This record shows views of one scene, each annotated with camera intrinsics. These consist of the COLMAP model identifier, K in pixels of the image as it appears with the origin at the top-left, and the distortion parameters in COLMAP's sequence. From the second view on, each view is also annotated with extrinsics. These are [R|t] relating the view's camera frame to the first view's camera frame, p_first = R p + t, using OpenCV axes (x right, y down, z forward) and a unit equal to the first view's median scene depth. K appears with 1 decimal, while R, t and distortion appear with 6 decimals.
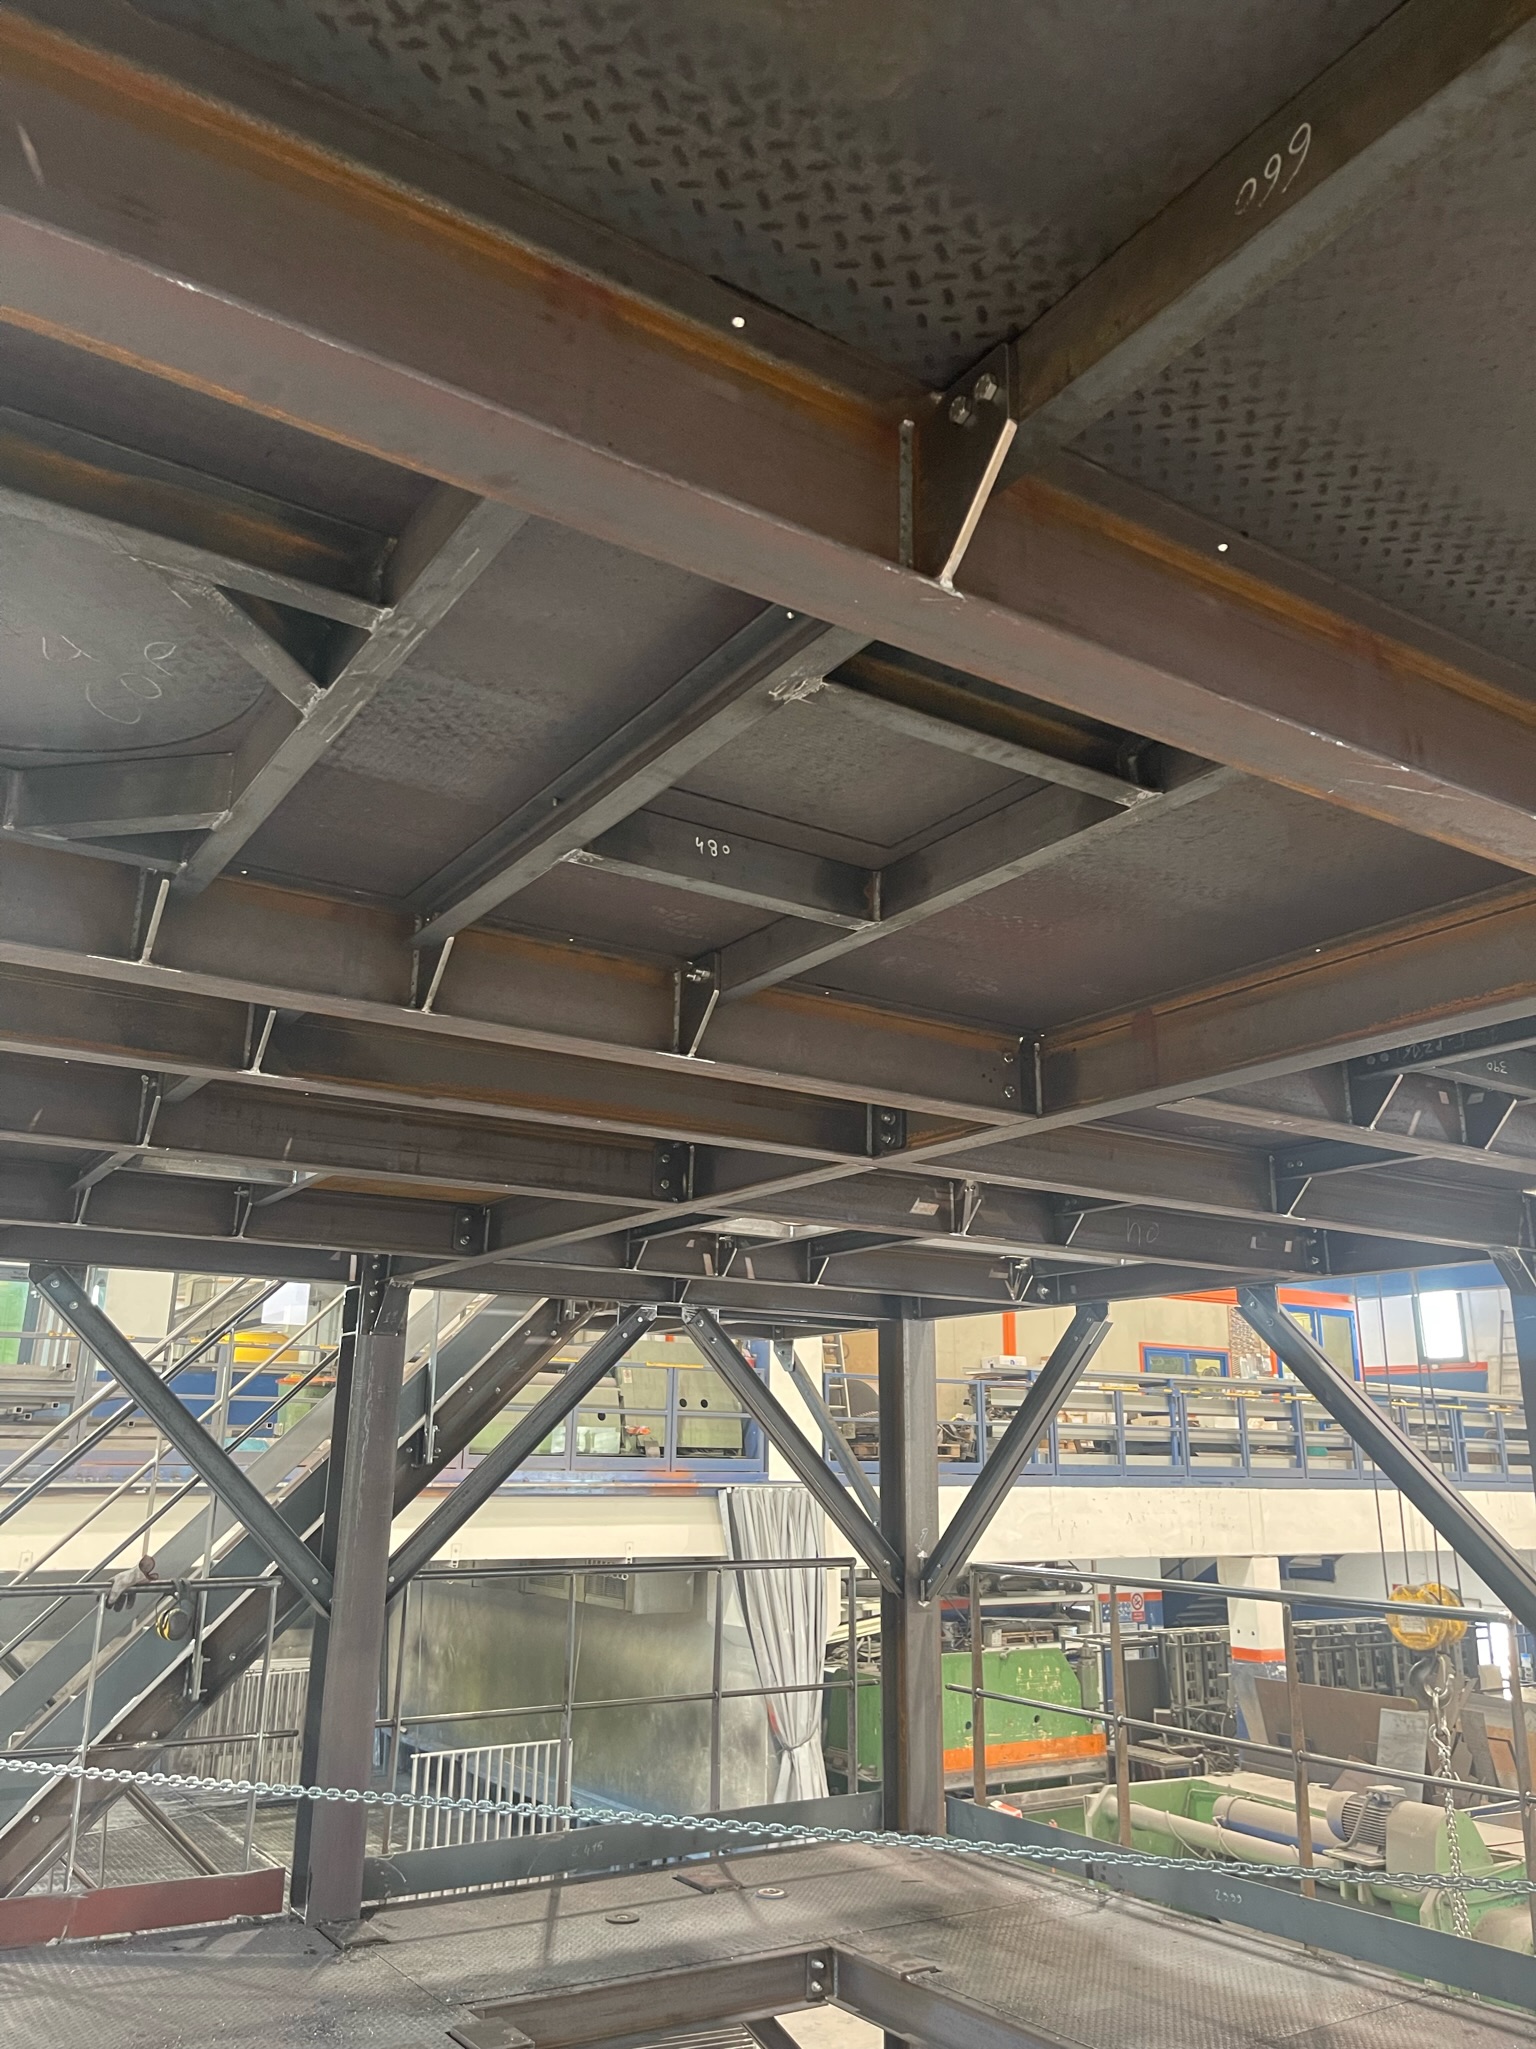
lens RADIAL K [[1555.8, 0, 768.0], [0, 1555.8, 1024.5], [0, 0, 1]] dist [0.067274, 0.000014]
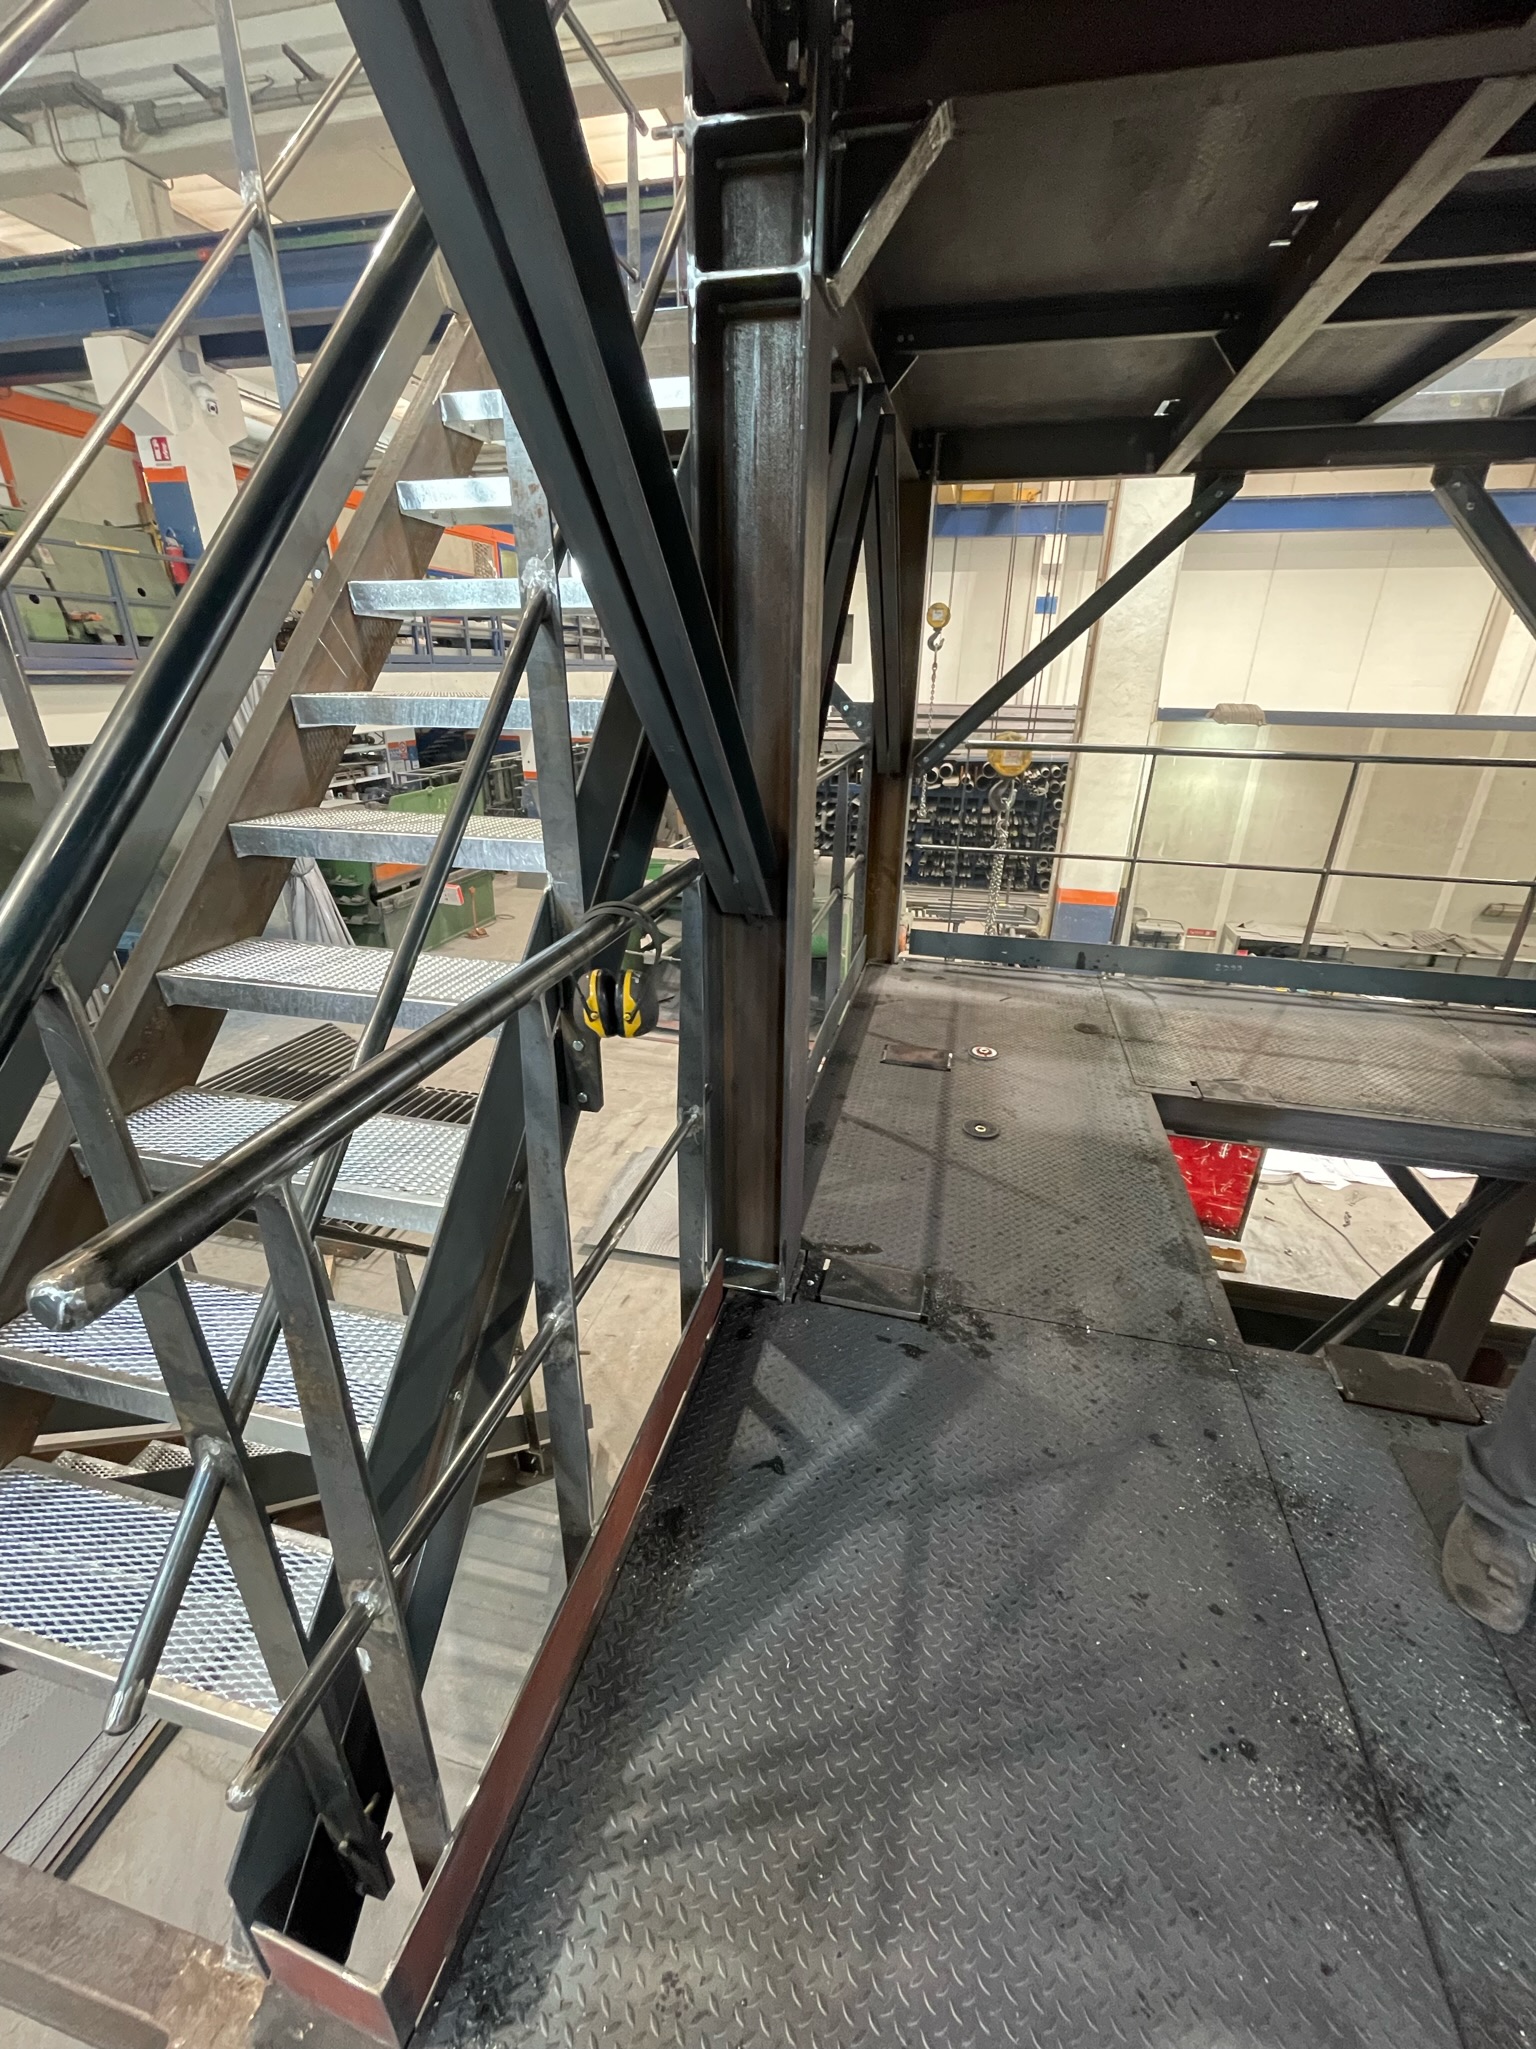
lens RADIAL K [[825.2, 0, 768.0], [0, 825.2, 1024.5], [0, 0, 1]] dist [0.001897, 0.000257]
pose [[0.727048, -0.272034, 0.630395, -0.169580], [-0.192067, 0.800917, 0.567135, 0.084527], [-0.659174, -0.533413, 0.530057, 0.291527]]
